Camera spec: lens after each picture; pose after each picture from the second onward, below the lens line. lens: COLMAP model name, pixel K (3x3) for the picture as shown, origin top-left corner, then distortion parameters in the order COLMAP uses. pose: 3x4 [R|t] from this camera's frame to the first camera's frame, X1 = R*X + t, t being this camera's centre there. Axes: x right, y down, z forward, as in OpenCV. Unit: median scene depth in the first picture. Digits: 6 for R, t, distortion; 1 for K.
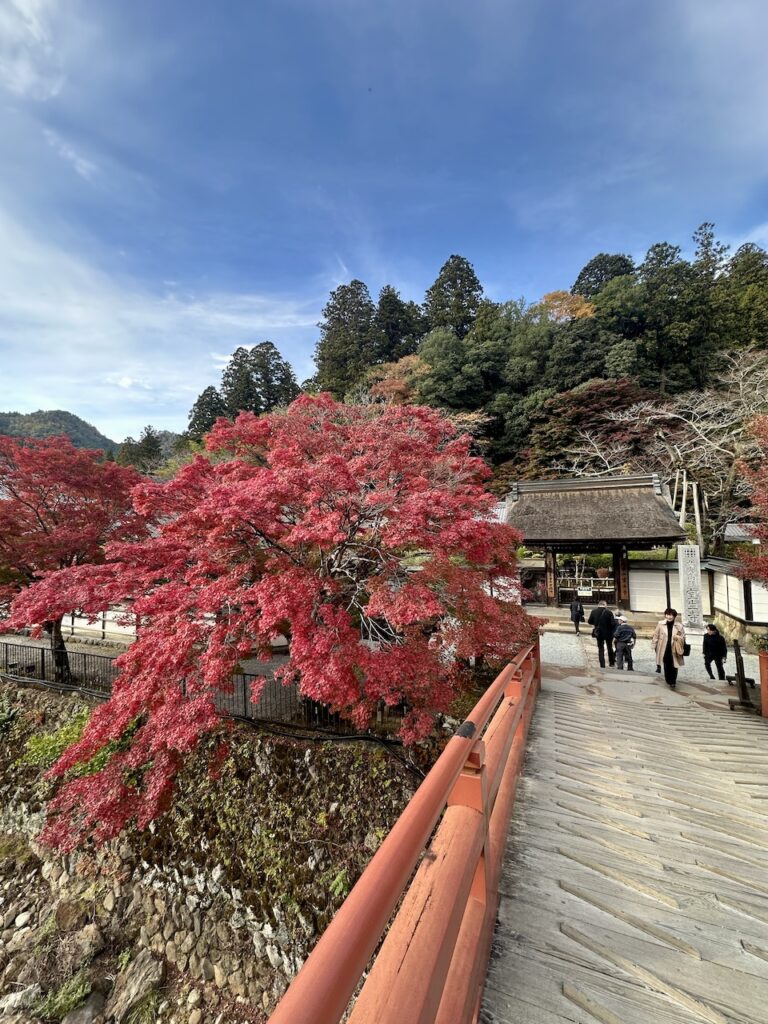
lens RADIAL K [[421.1, 0, 384.0], [0, 421.1, 512.0], [0, 0, 1]] dist [0.001361, 0.000084]
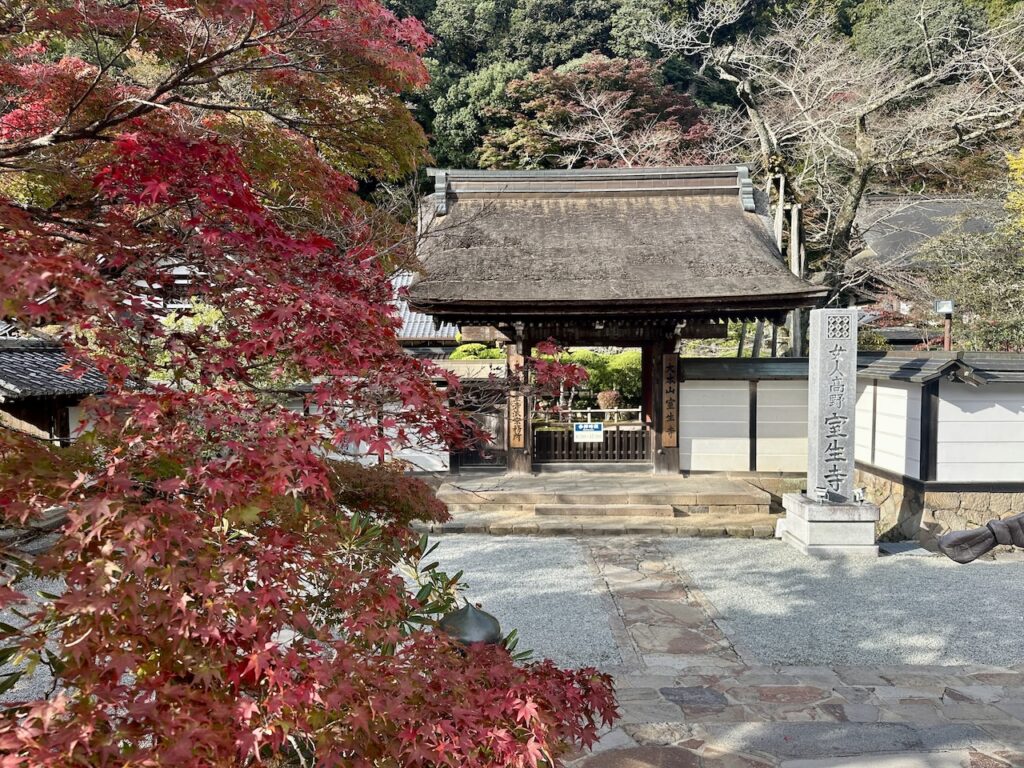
lens RADIAL K [[717.4, 0, 512.0], [0, 717.4, 384.0], [0, 0, 1]] dist [0.057924, -0.068672]
pose [[0.926519, -0.005014, 0.376214, 0.047489], [-0.029916, 0.995764, 0.086946, 0.029504], [-0.375056, -0.091812, 0.922444, 0.134504]]
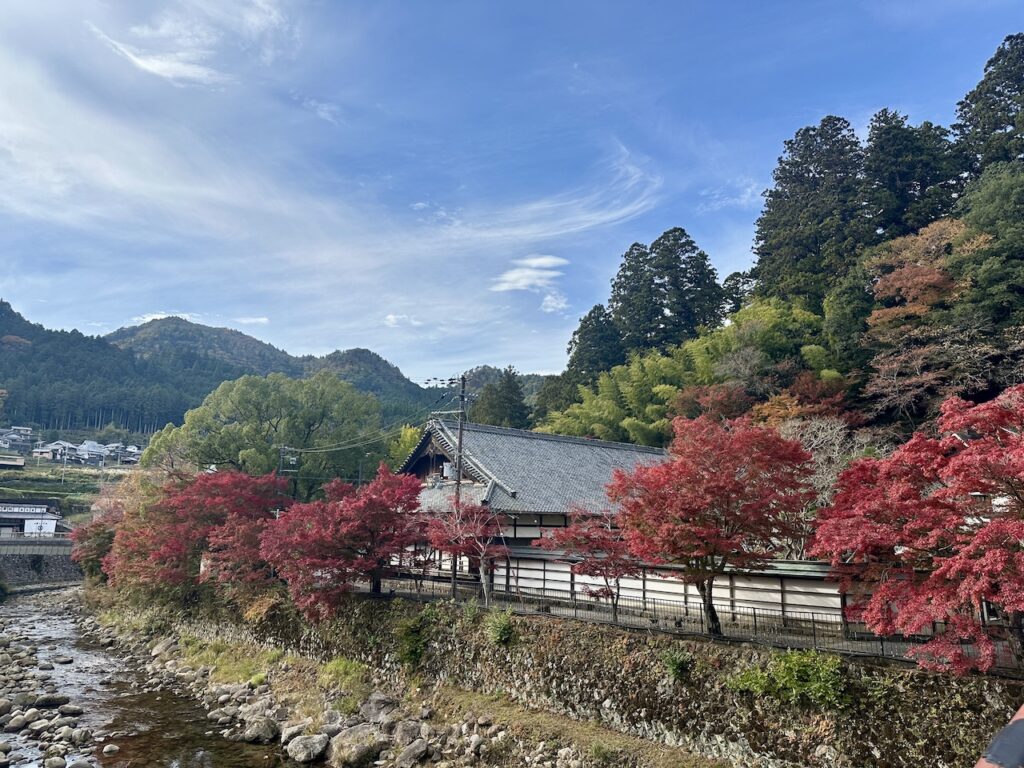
lens RADIAL K [[717.4, 0, 512.0], [0, 717.4, 384.0], [0, 0, 1]] dist [0.057924, -0.068672]
pose [[0.897677, -0.056596, -0.437004, -0.063356], [-0.009393, 0.989035, -0.147384, 0.006119], [0.440553, 0.136408, 0.887302, -0.162449]]
